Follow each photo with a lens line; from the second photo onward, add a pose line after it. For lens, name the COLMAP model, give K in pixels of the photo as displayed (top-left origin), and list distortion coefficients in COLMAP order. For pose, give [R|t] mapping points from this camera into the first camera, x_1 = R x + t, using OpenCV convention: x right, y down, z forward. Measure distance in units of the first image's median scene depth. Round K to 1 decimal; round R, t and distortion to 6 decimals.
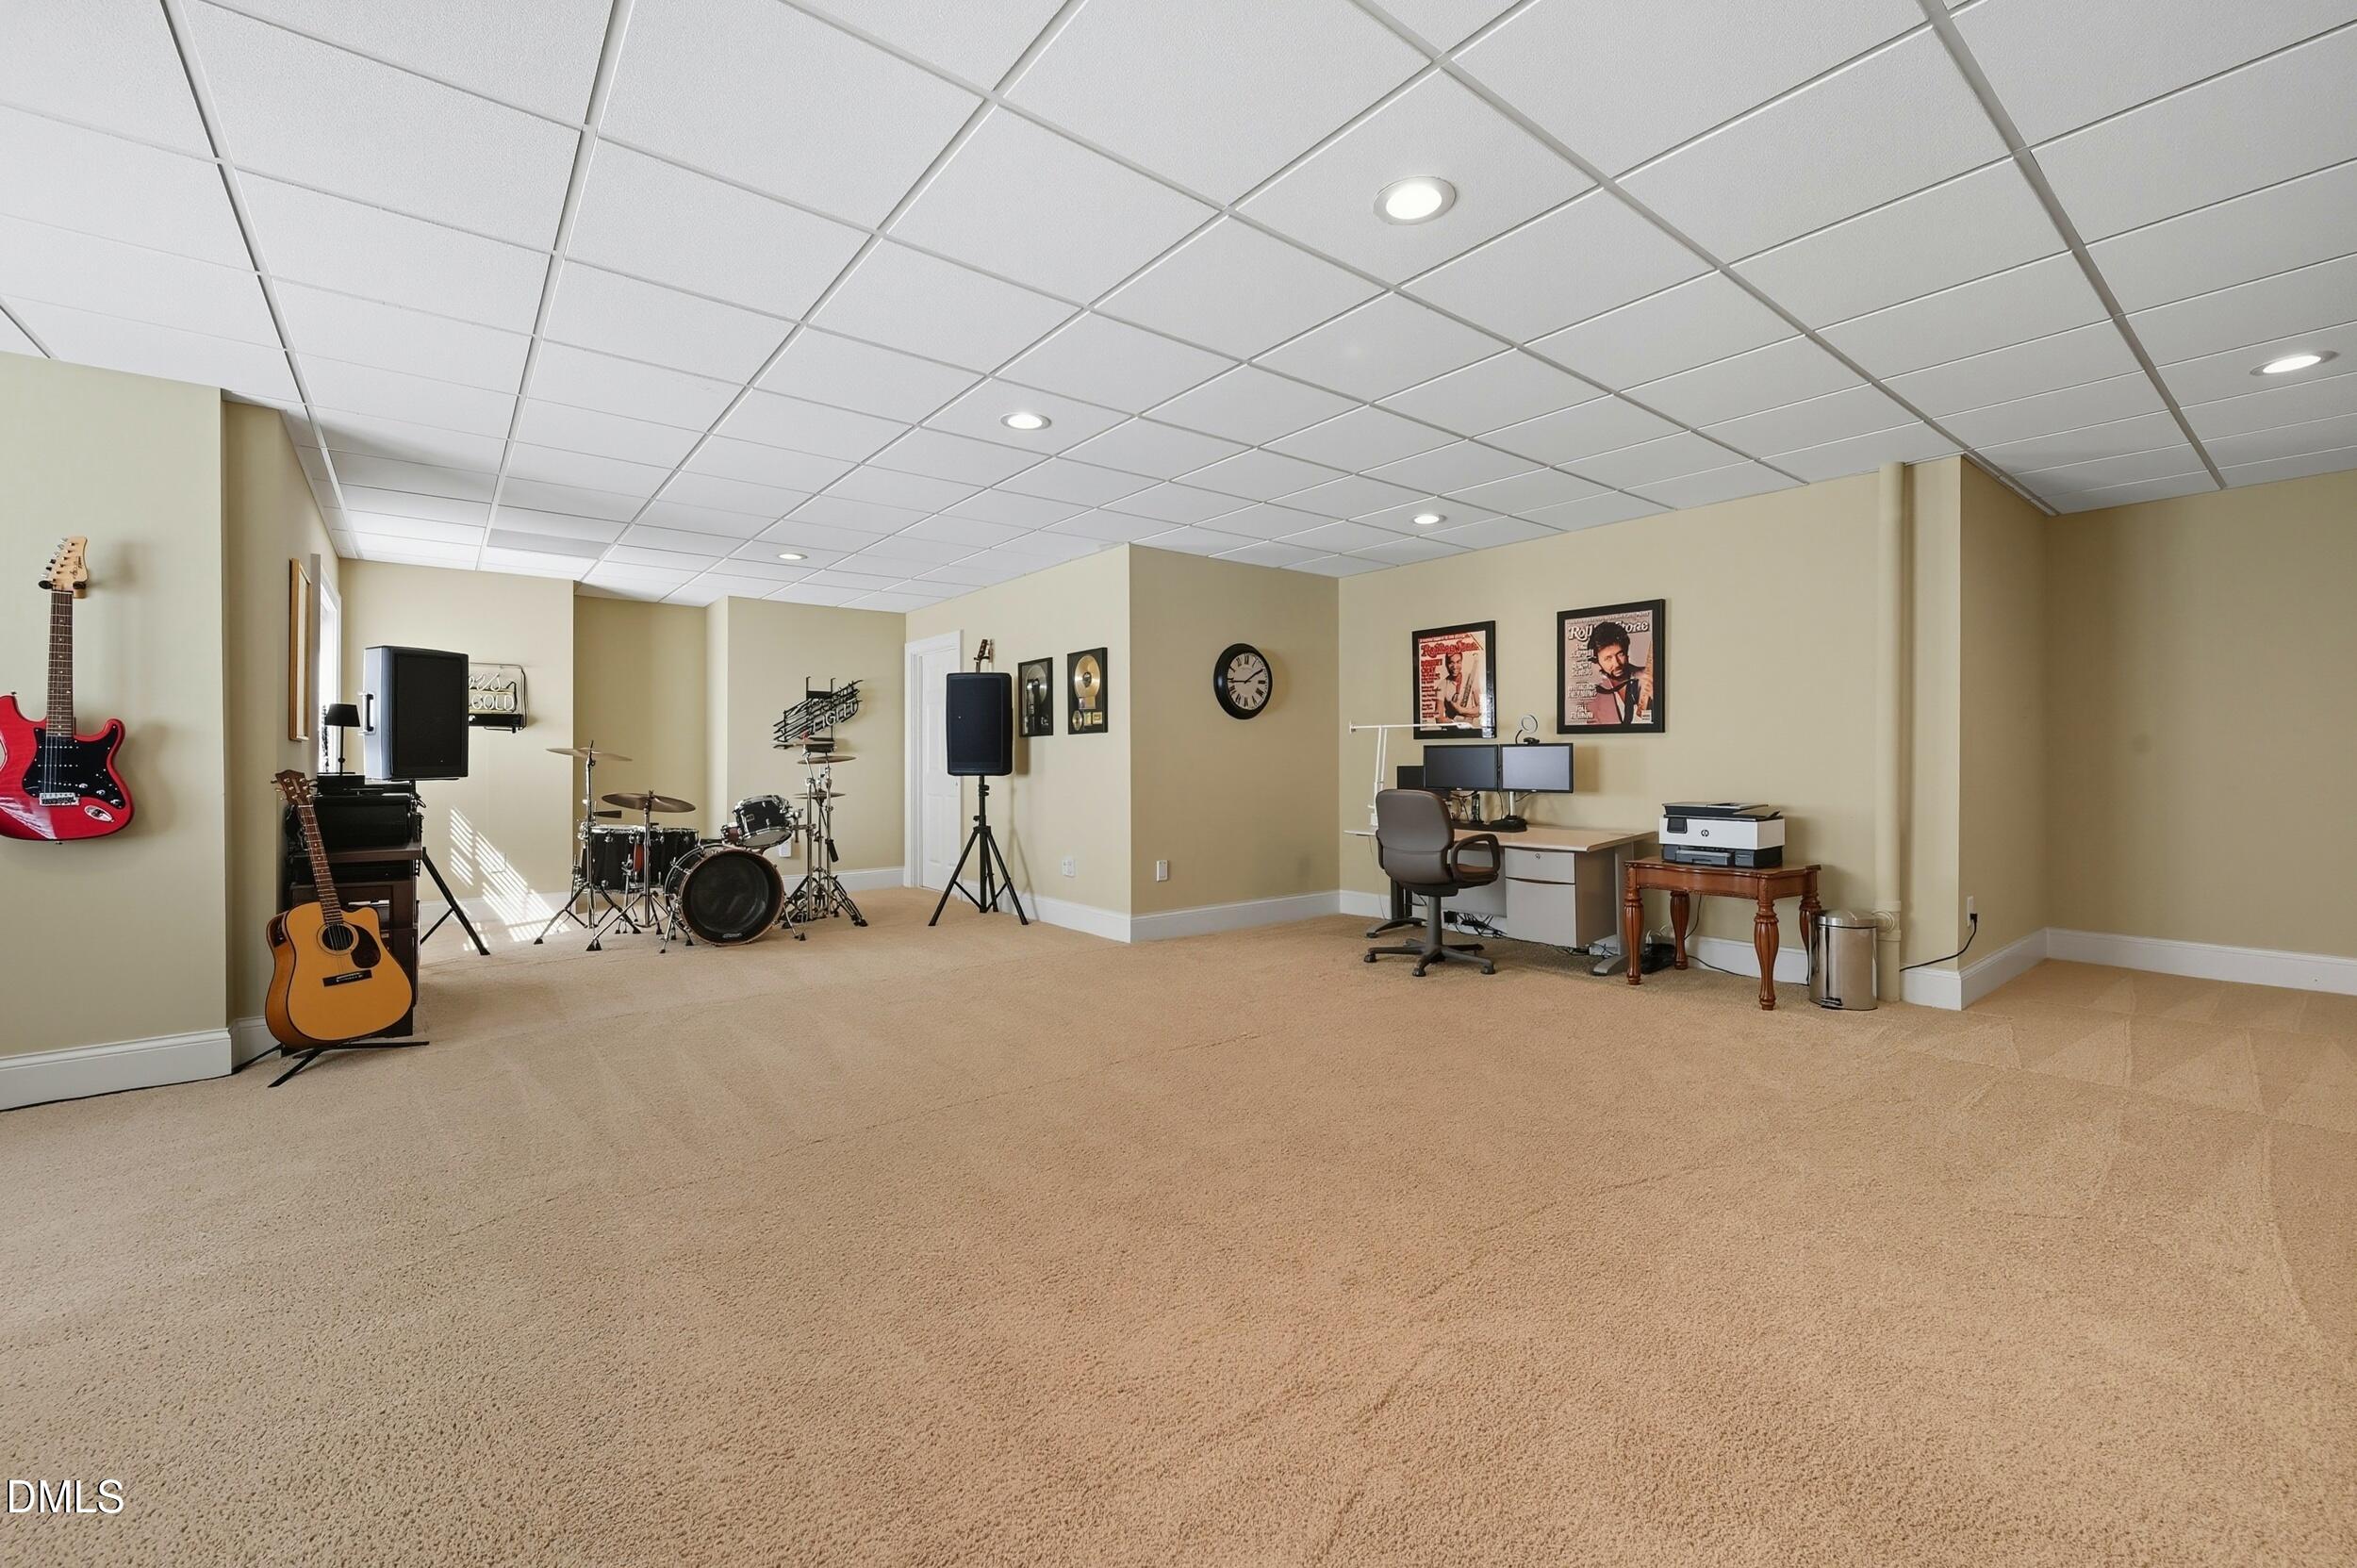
lens RADIAL K [[955.5, 0, 1177.4], [0, 955.5, 771.3], [0, 0, 1]] dist [-0.000359, 0.000552]
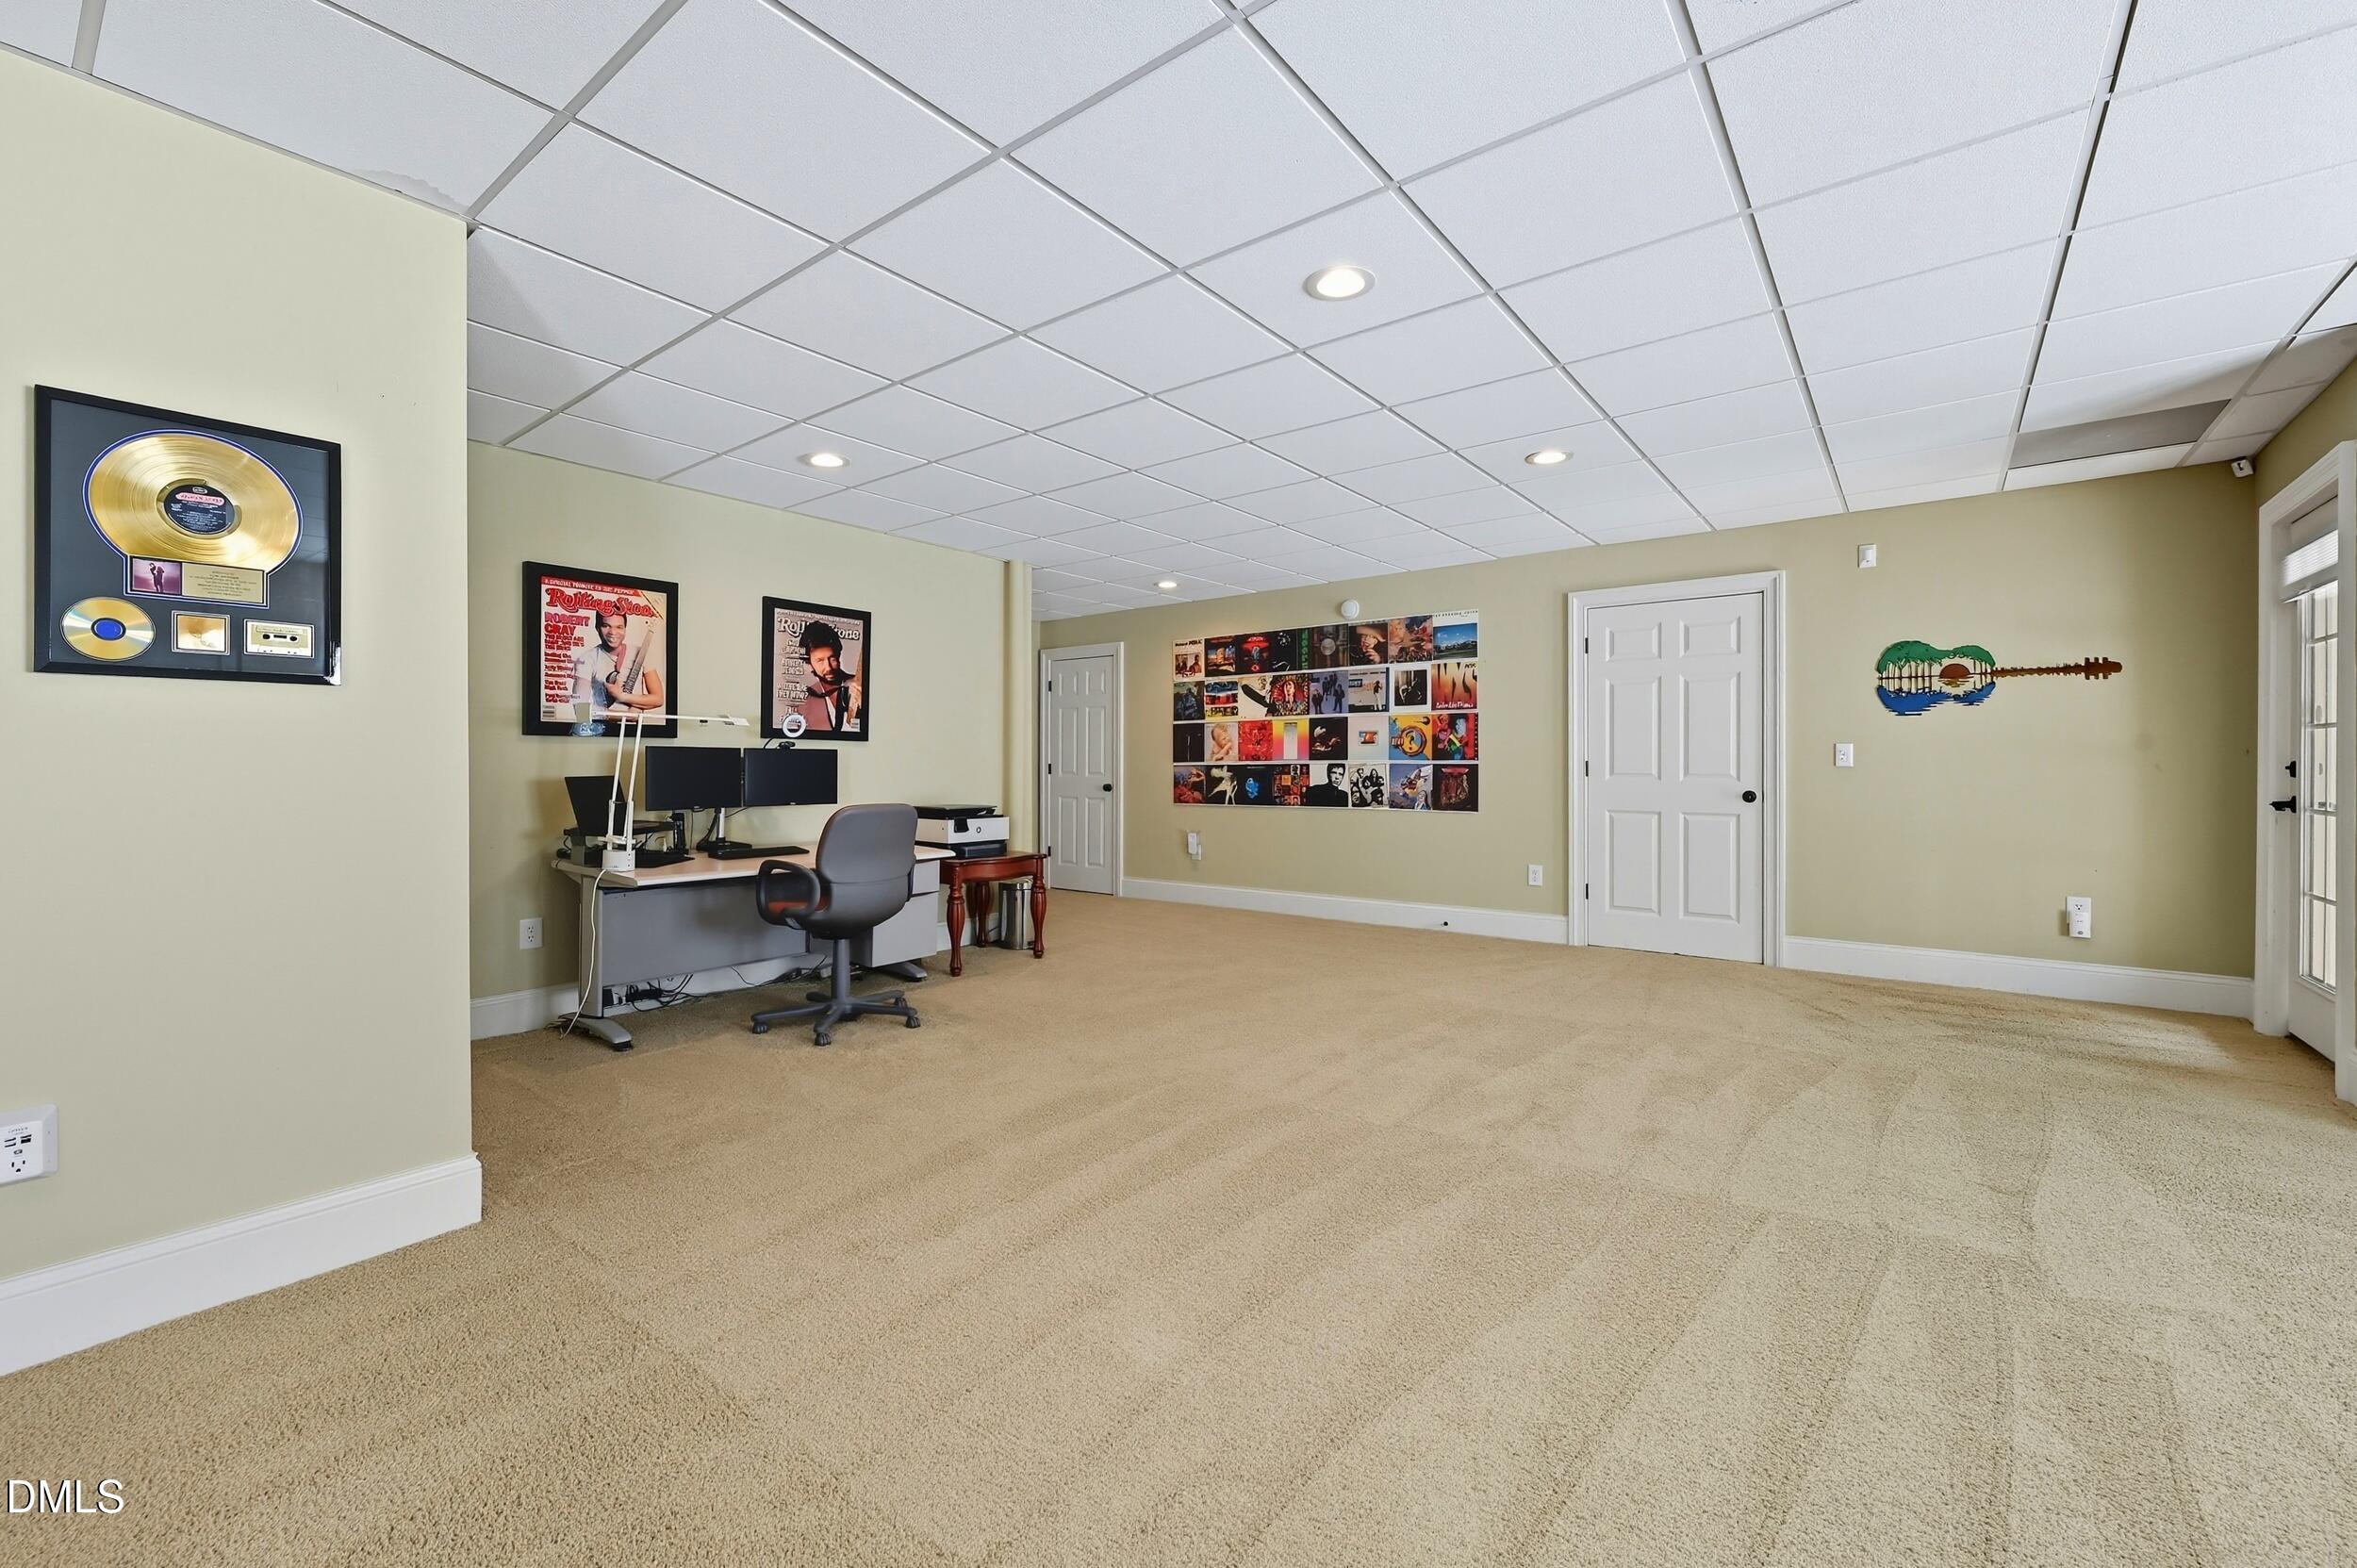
lens RADIAL K [[955.5, 0, 1173.5], [0, 955.5, 772.8], [0, 0, 1]] dist [-0.000359, 0.000552]
pose [[-0.225107, -0.000762, 0.974334, -0.531896], [0.013395, 0.999903, 0.003877, -0.005989], [-0.974242, 0.013924, -0.225075, 0.848268]]
